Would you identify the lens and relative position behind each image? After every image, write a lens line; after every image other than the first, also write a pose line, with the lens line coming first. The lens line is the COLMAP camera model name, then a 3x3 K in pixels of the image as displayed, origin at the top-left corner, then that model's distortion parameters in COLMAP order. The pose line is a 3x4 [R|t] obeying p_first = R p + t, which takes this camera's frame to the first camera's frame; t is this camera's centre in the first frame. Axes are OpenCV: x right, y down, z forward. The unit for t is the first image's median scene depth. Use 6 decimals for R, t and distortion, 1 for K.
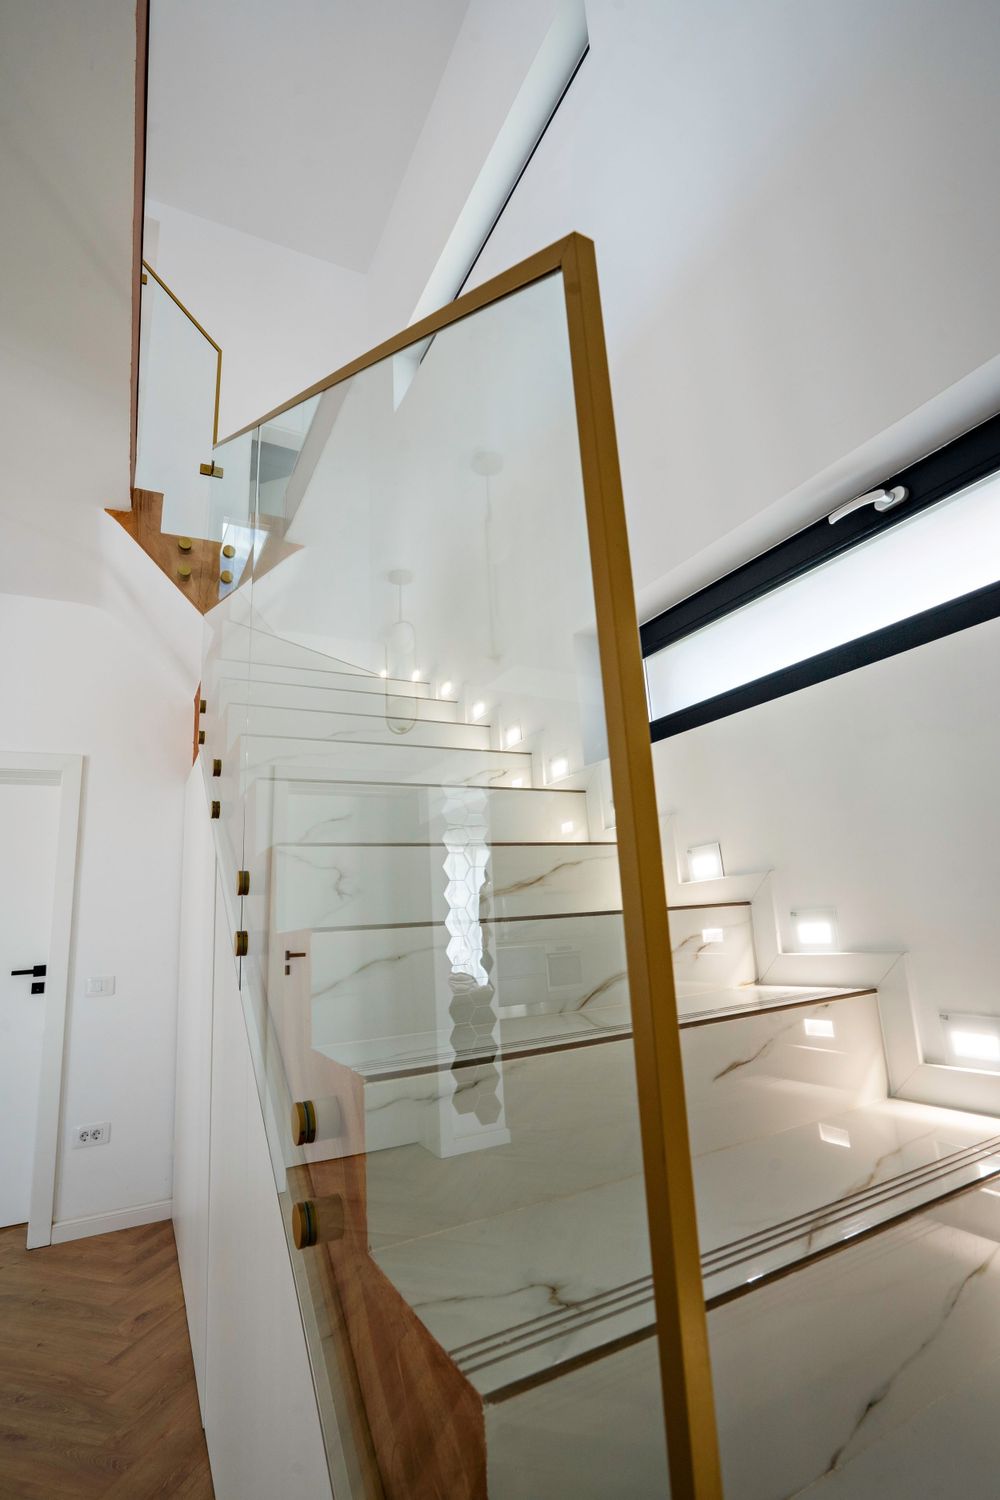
lens RADIAL K [[709.8, 0, 501.9], [0, 709.8, 749.6], [0, 0, 1]] dist [-0.047031, 0.015941]
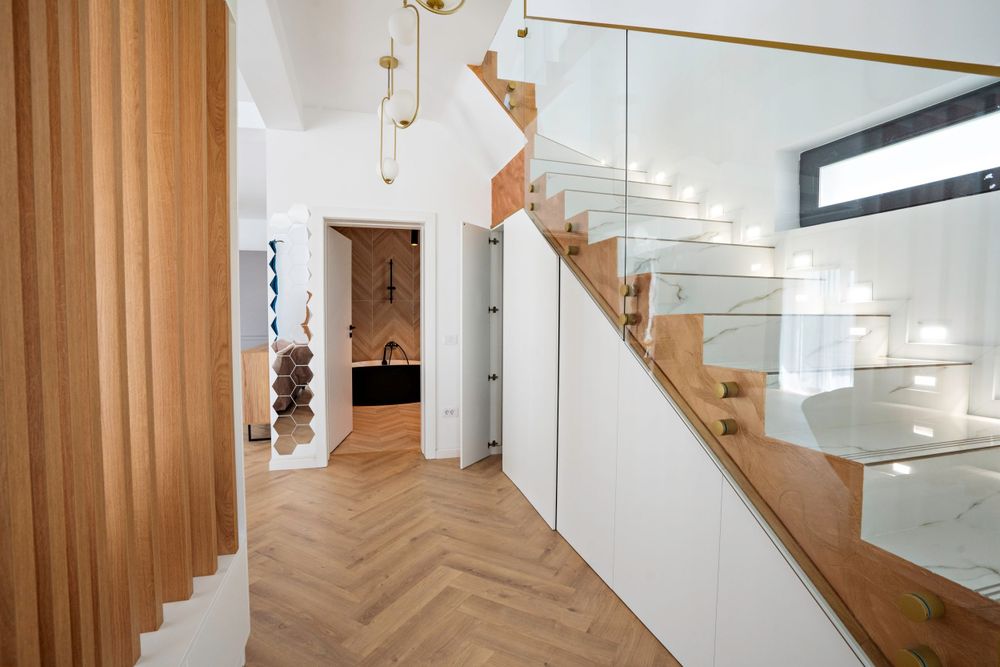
lens RADIAL K [[473.2, 0, 500.7], [0, 473.2, 334.9], [0, 0, 1]] dist [-0.047031, 0.015941]
pose [[0.978523, 0.069423, -0.194097, -0.278169], [-0.014053, 0.961860, 0.273180, -0.035027], [0.205659, -0.264585, 0.942178, -0.249666]]
